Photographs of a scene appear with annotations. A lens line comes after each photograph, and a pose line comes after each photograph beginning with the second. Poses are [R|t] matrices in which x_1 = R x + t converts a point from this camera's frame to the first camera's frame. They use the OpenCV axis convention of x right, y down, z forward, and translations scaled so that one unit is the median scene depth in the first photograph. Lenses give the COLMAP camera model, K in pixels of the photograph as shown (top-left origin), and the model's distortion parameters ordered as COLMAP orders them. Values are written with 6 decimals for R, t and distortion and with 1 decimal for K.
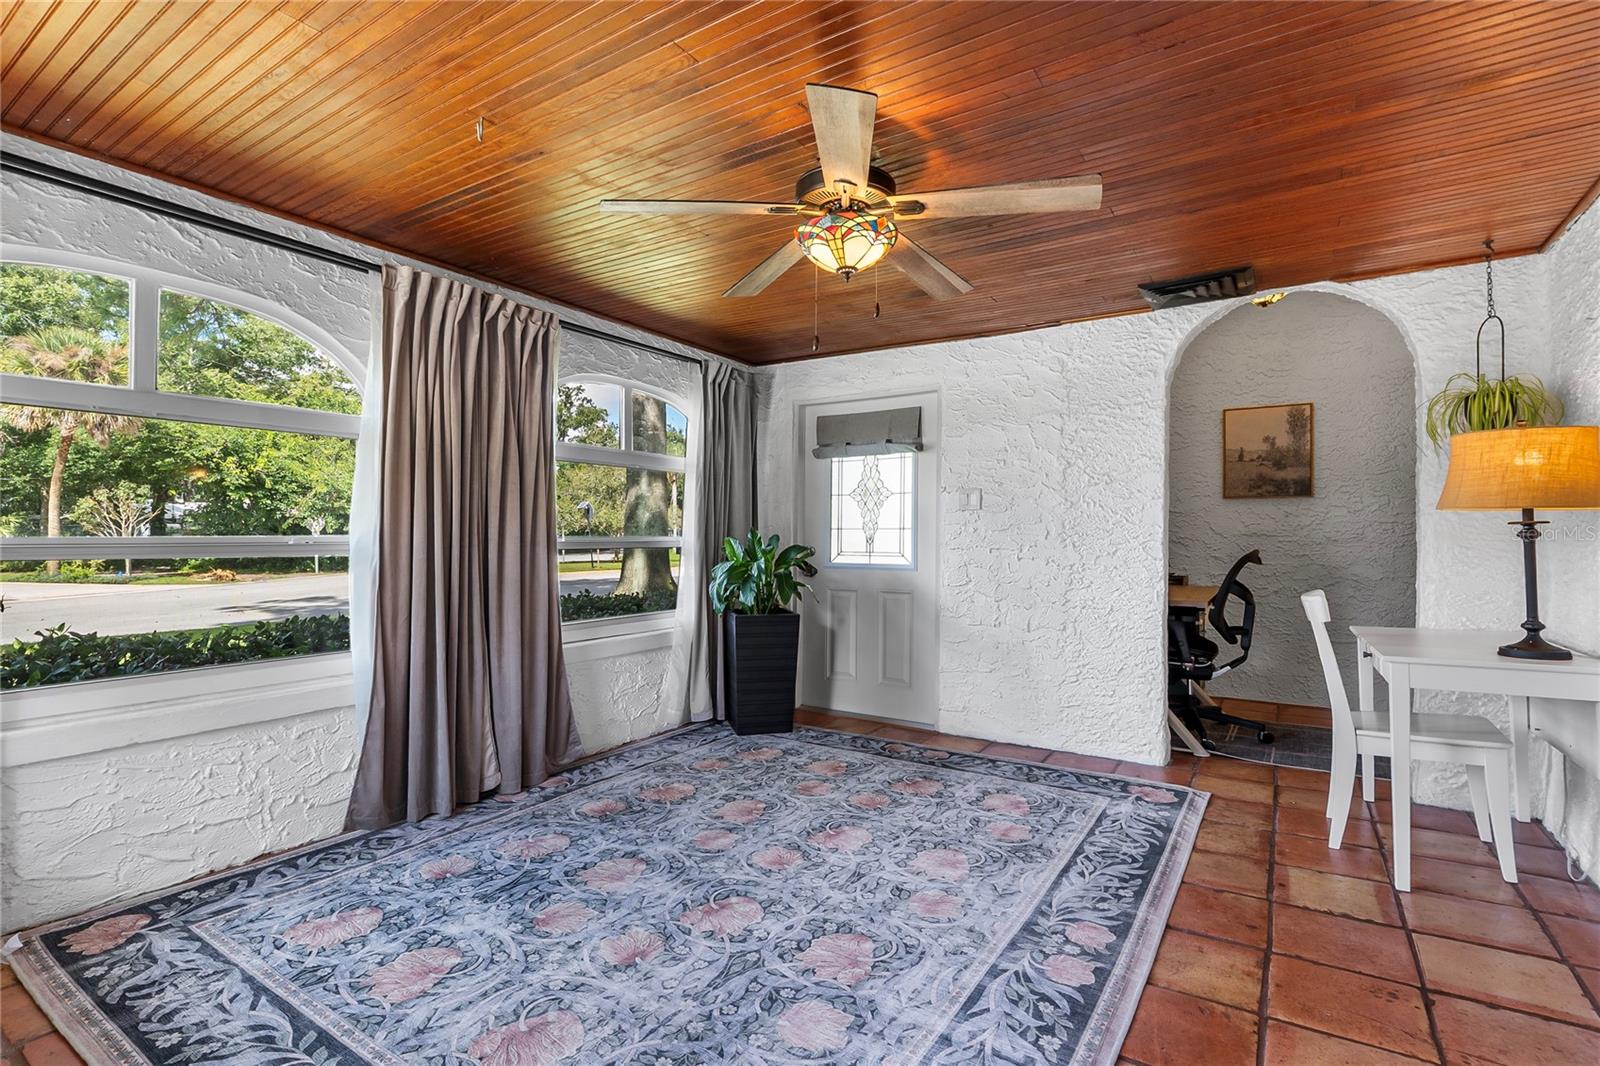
lens RADIAL K [[685.4, 0, 809.9], [0, 685.4, 528.2], [0, 0, 1]] dist [-0.004618, -0.000286]
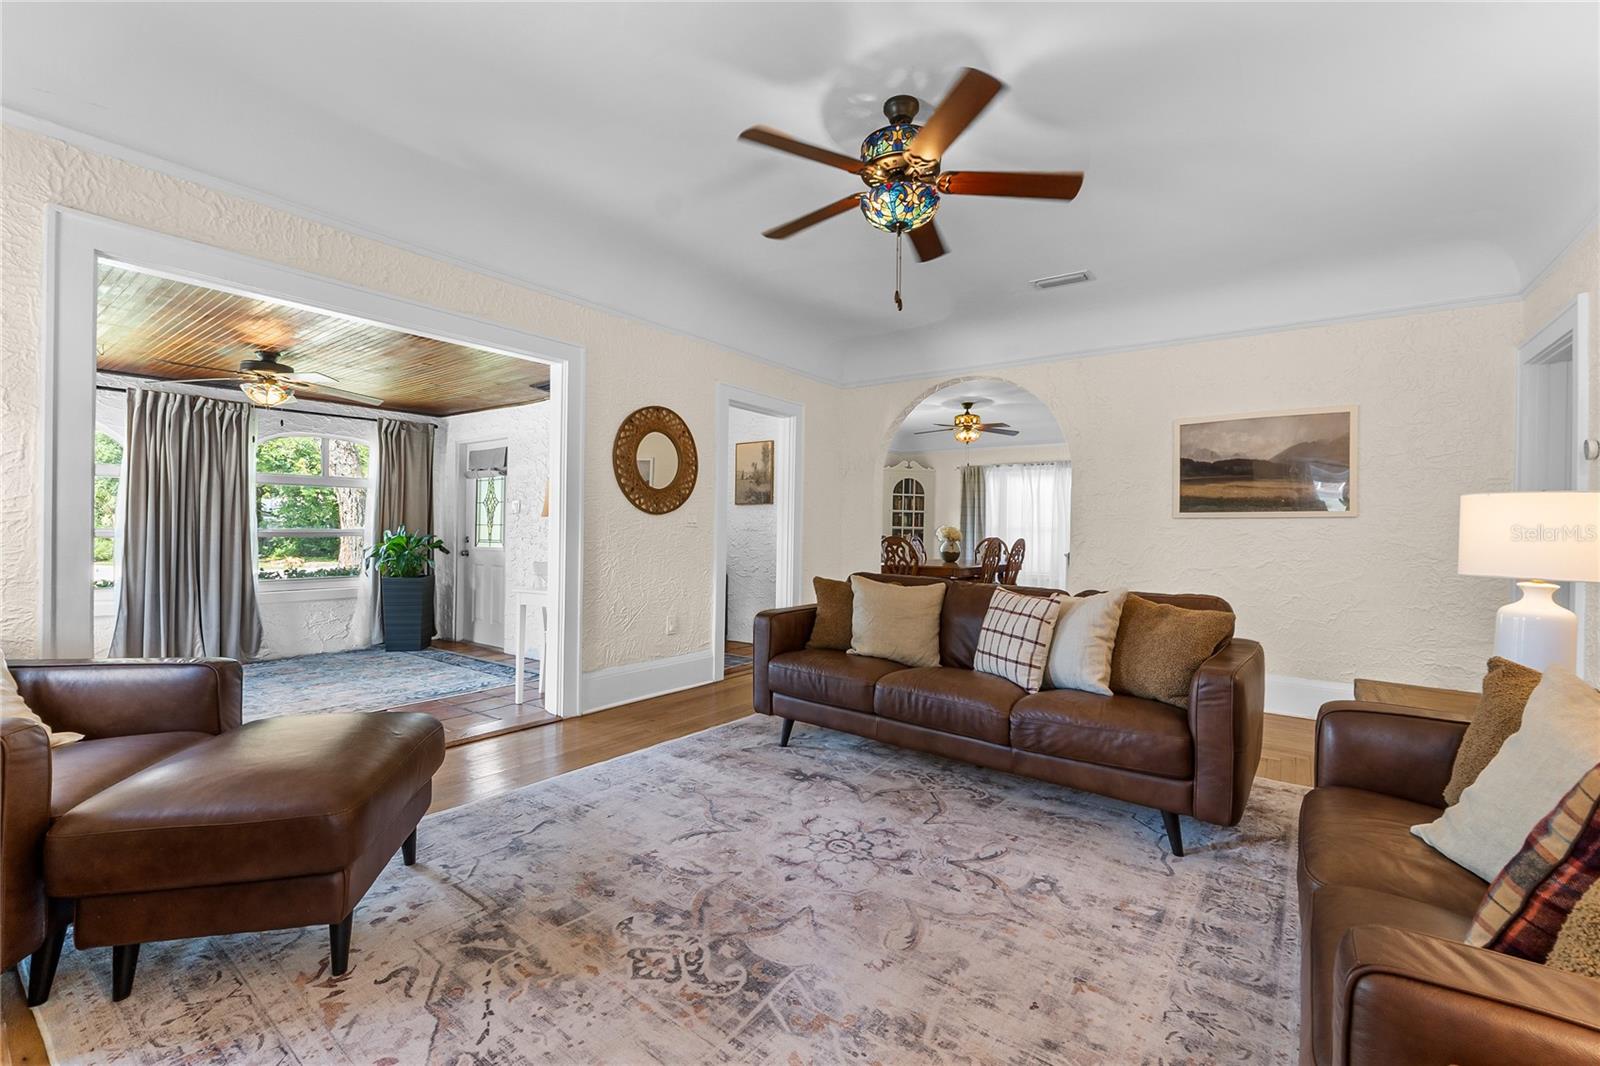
lens RADIAL K [[685.4, 0, 793.4], [0, 685.4, 530.4], [0, 0, 1]] dist [-0.004618, -0.000286]
pose [[0.995432, 0.002613, -0.095440, 2.032712], [-0.001641, 0.999946, 0.010257, -0.008696], [0.095462, -0.010054, 0.995382, -1.054340]]
